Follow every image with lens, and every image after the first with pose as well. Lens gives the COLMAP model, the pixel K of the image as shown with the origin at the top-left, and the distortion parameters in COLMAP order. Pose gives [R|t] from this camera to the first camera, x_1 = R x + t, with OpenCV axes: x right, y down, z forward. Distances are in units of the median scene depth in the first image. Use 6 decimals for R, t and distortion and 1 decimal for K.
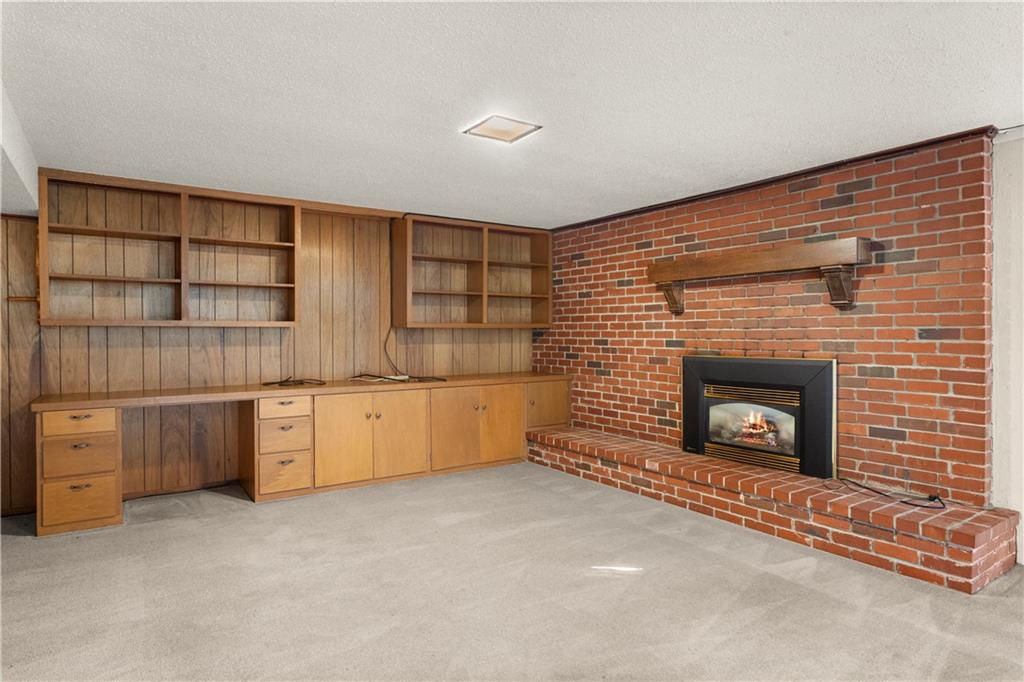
lens RADIAL K [[589.3, 0, 516.7], [0, 589.3, 341.5], [0, 0, 1]] dist [0.001266, 0.001300]
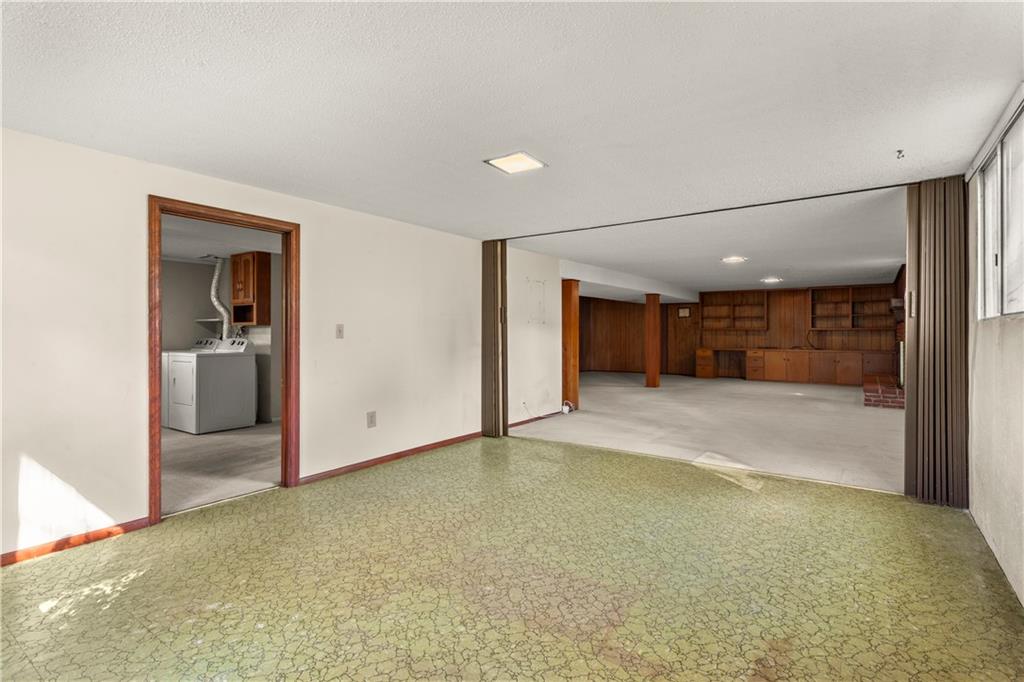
lens RADIAL K [[494.4, 0, 511.6], [0, 494.4, 333.2], [0, 0, 1]] dist [0.000037, 0.001758]
pose [[0.336668, 0.003573, -0.941617, 1.727870], [-0.016227, 0.999866, -0.002008, 0.021921], [0.941484, 0.015956, 0.336681, -1.208472]]
